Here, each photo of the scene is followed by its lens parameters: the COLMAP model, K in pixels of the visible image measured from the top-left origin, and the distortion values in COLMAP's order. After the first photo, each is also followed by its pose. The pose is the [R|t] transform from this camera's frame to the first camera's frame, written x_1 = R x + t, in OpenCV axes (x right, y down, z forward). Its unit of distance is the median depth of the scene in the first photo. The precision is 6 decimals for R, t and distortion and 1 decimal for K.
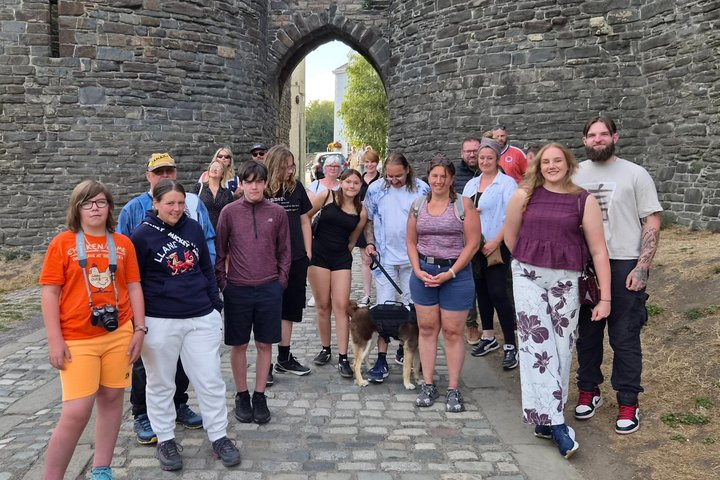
lens RADIAL K [[643.2, 0, 303.9], [0, 643.2, 199.0], [0, 0, 1]] dist [0.091532, -0.109418]
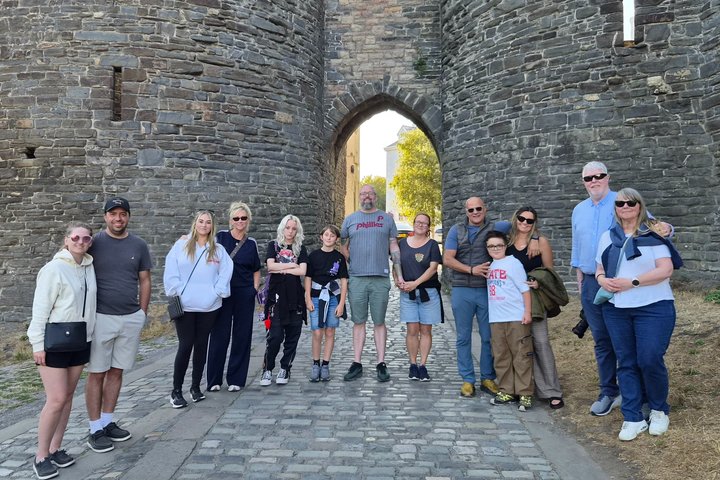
lens RADIAL K [[580.9, 0, 341.4], [0, 580.9, 200.5], [0, 0, 1]] dist [0.072559, -0.077101]
pose [[0.999577, -0.001158, -0.029076, -0.001281], [-0.002086, 0.993784, -0.111309, 0.009228], [0.029024, 0.111323, 0.993360, 0.105383]]
